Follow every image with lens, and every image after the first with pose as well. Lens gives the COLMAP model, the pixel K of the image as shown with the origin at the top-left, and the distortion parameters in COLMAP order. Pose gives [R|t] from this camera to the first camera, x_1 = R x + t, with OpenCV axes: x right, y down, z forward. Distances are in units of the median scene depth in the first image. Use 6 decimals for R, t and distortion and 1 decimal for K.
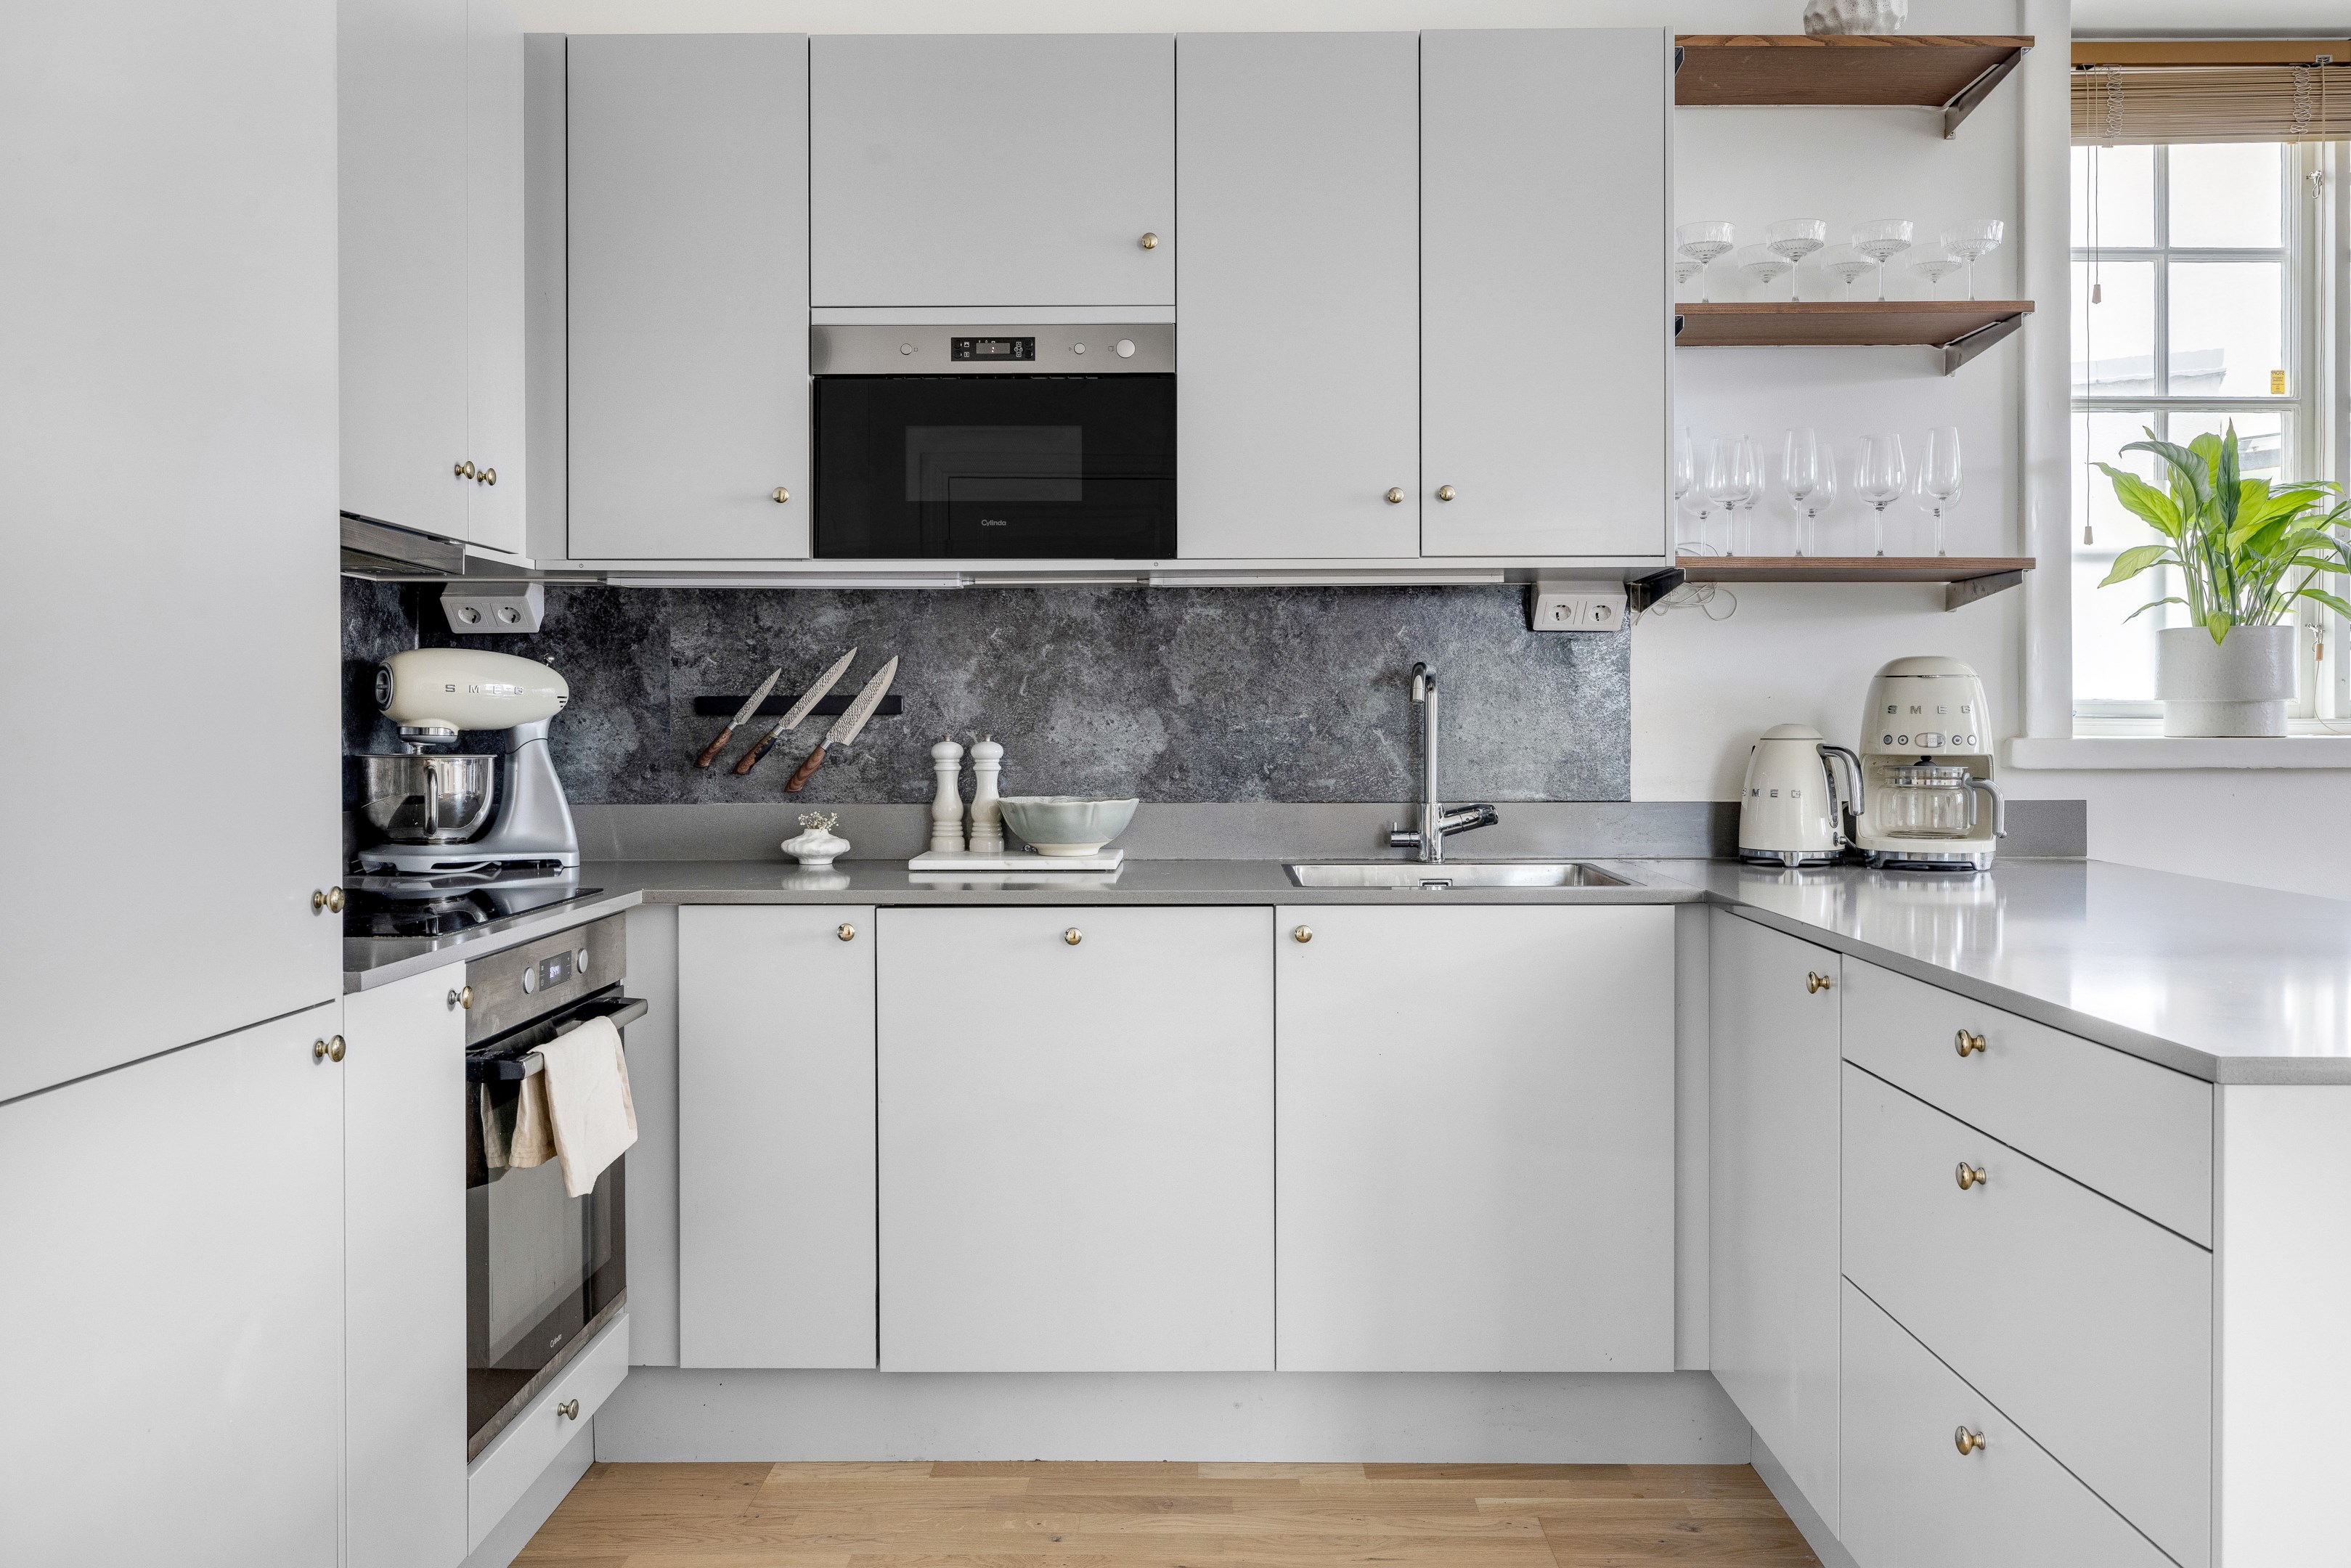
lens RADIAL K [[1830.9, 0, 1181.4], [0, 1830.9, 721.0], [0, 0, 1]] dist [0.002930, -0.001493]
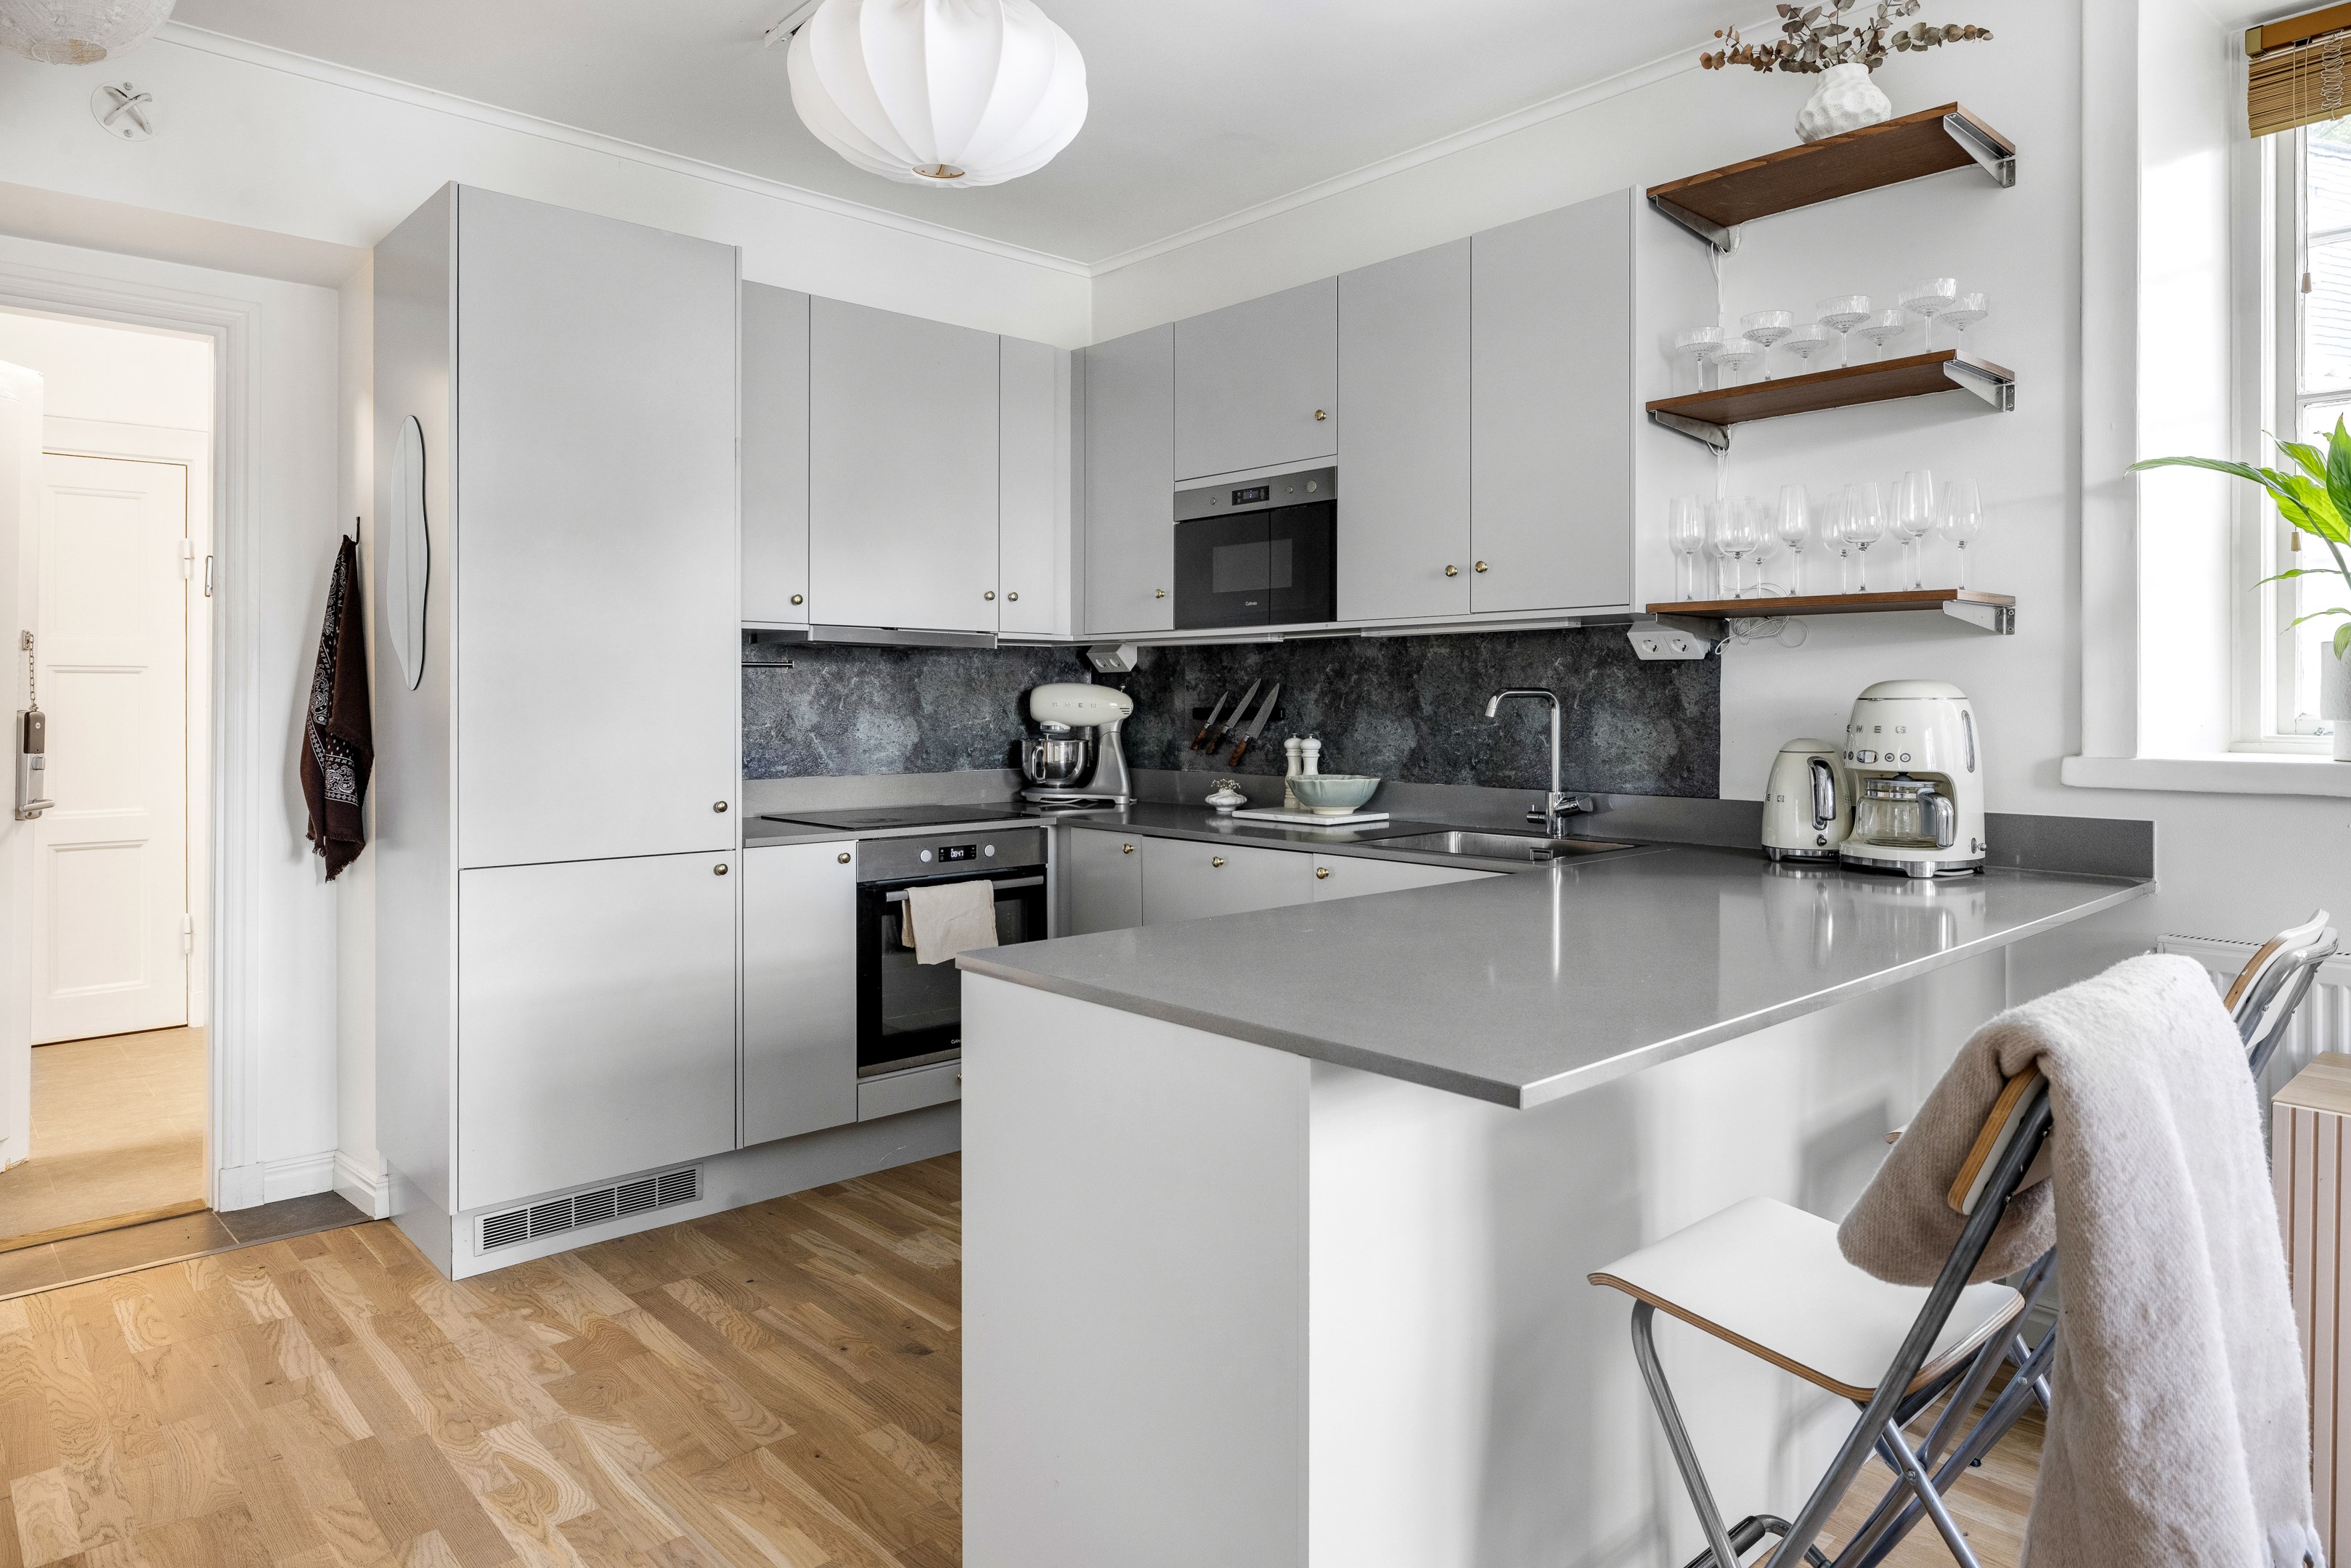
lens RADIAL K [[1422.9, 0, 1183.1], [0, 1422.9, 702.4], [0, 0, 1]] dist [-0.003245, -0.000883]
pose [[0.684930, 0.002782, -0.728604, 0.688995], [0.001384, 0.999986, 0.005119, -0.025332], [0.728608, -0.004514, 0.684916, 0.091315]]
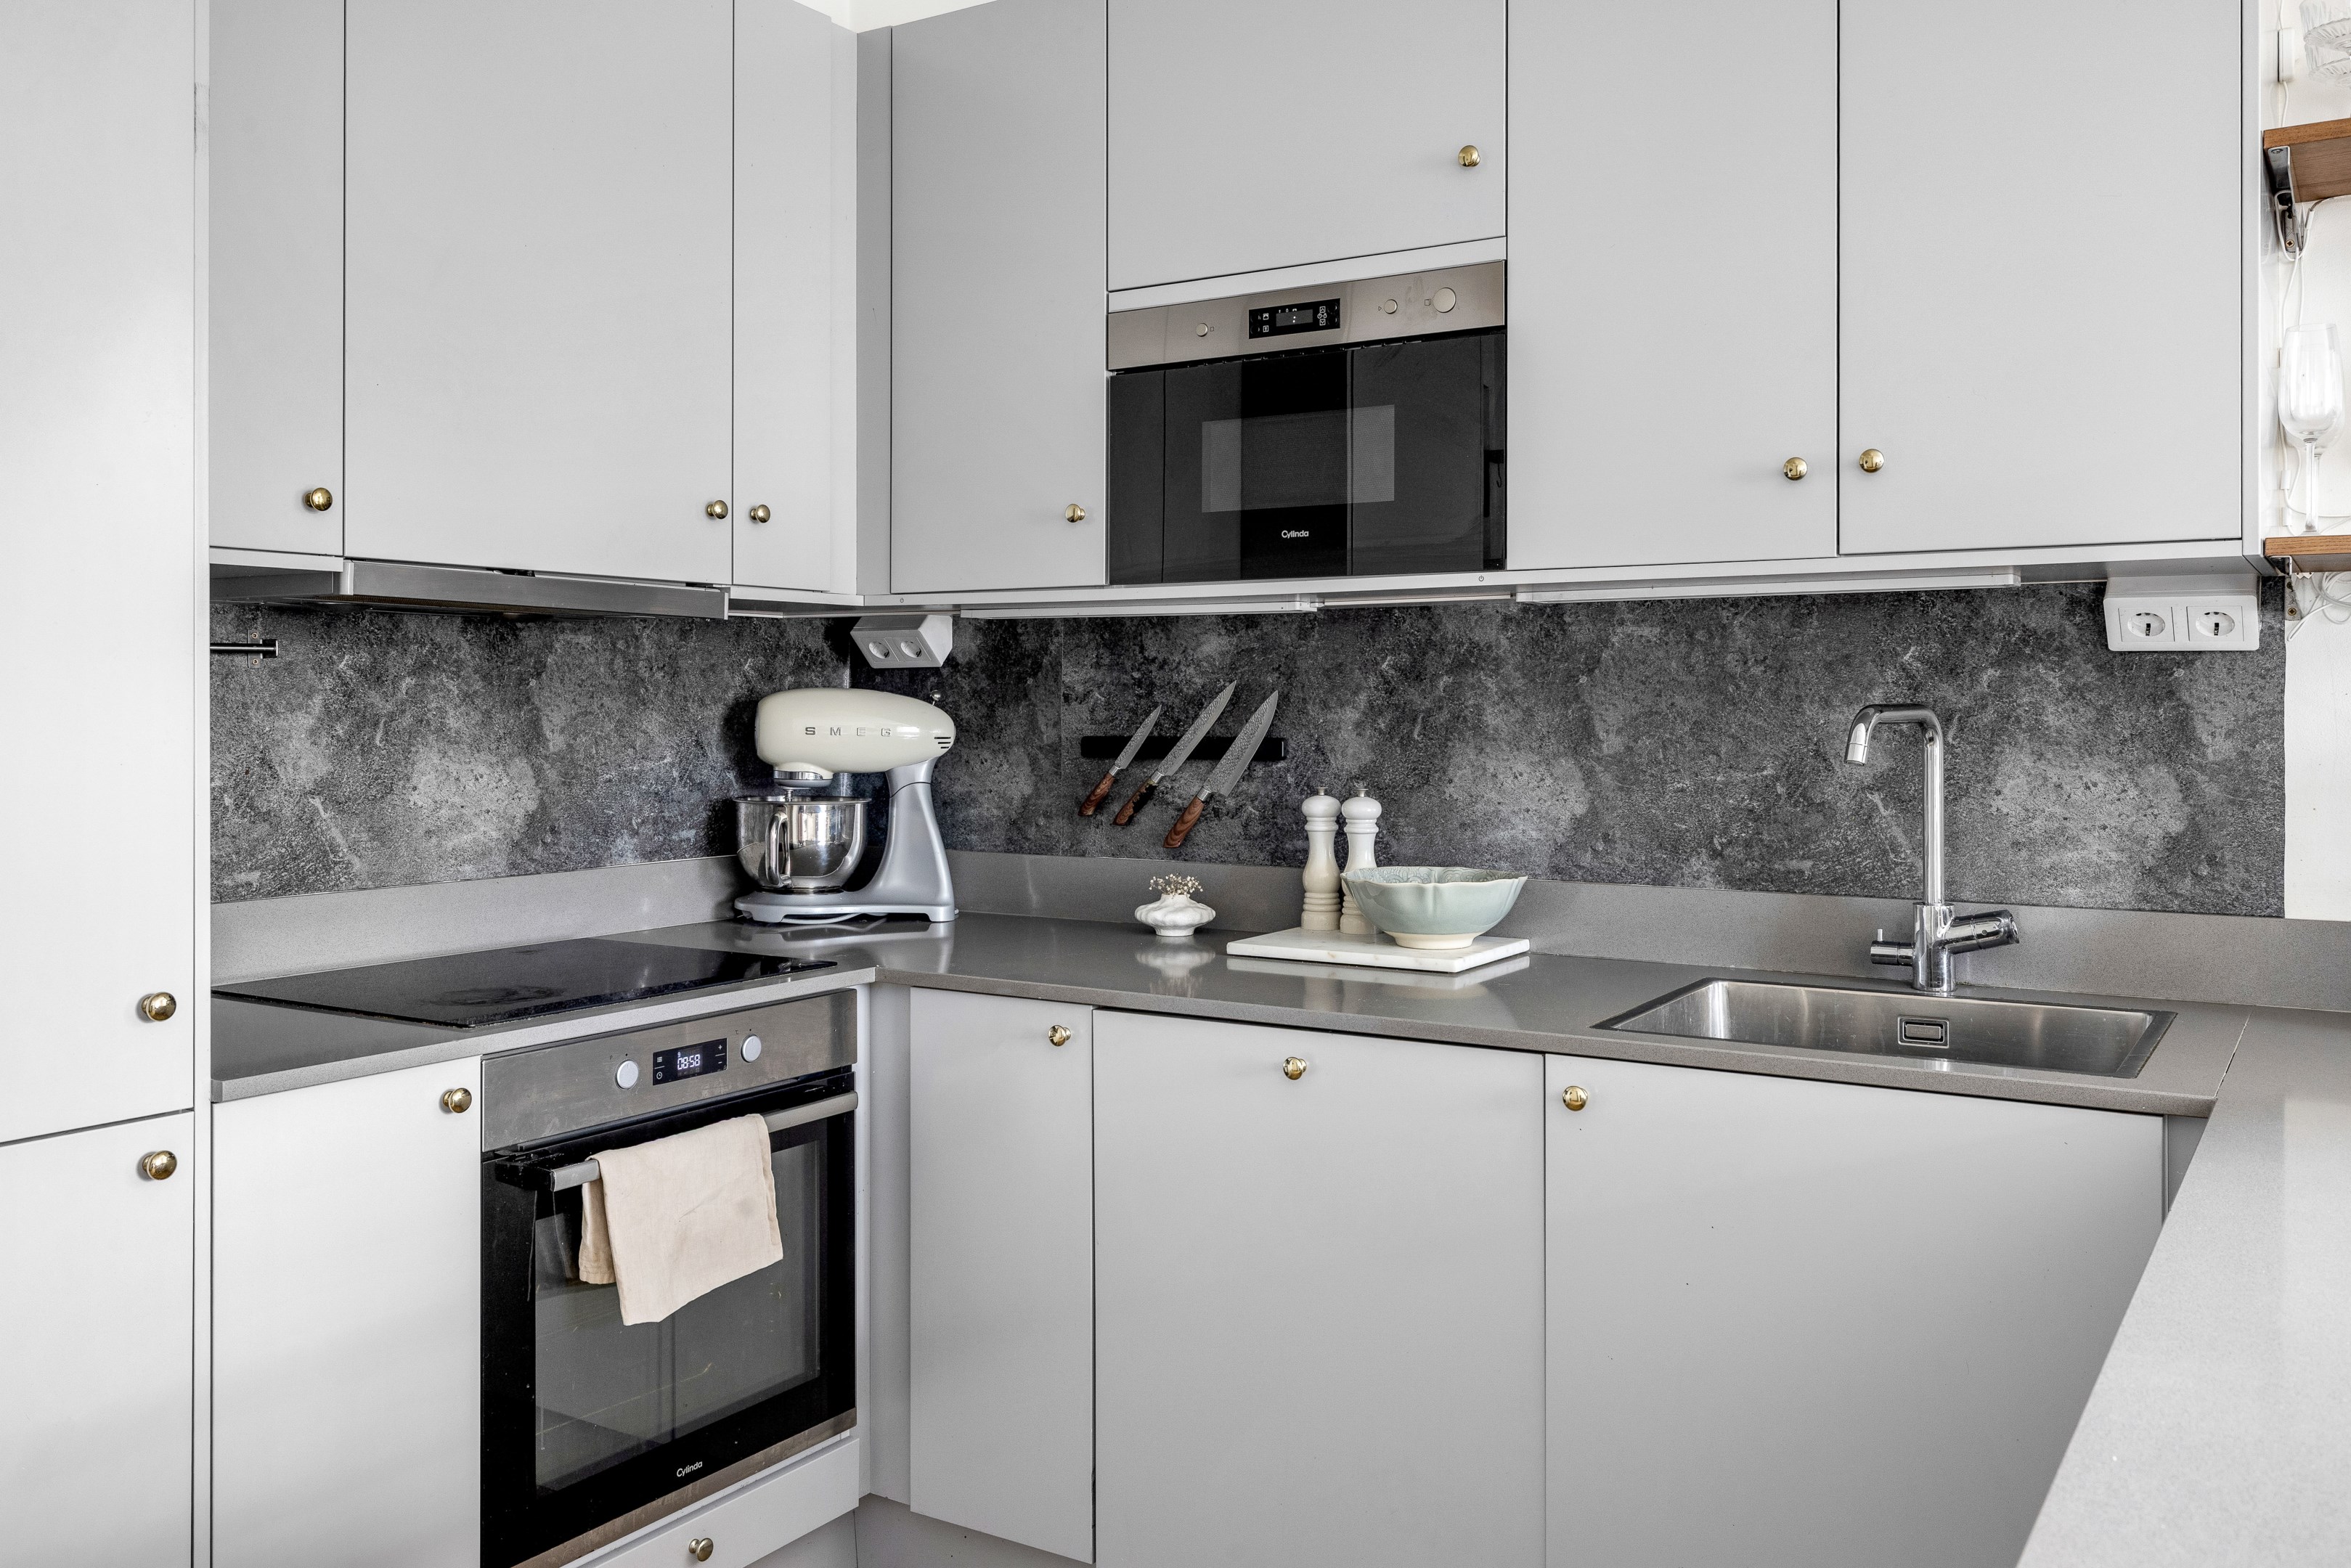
lens RADIAL K [[1903.9, 0, 1194.4], [0, 1903.9, 696.7], [0, 0, 1]] dist [0.005723, -0.002404]
pose [[0.853656, -0.000310, -0.520837, 0.266840], [0.000761, 0.999999, 0.000652, -0.033436], [0.520836, -0.000953, 0.853656, 0.234588]]
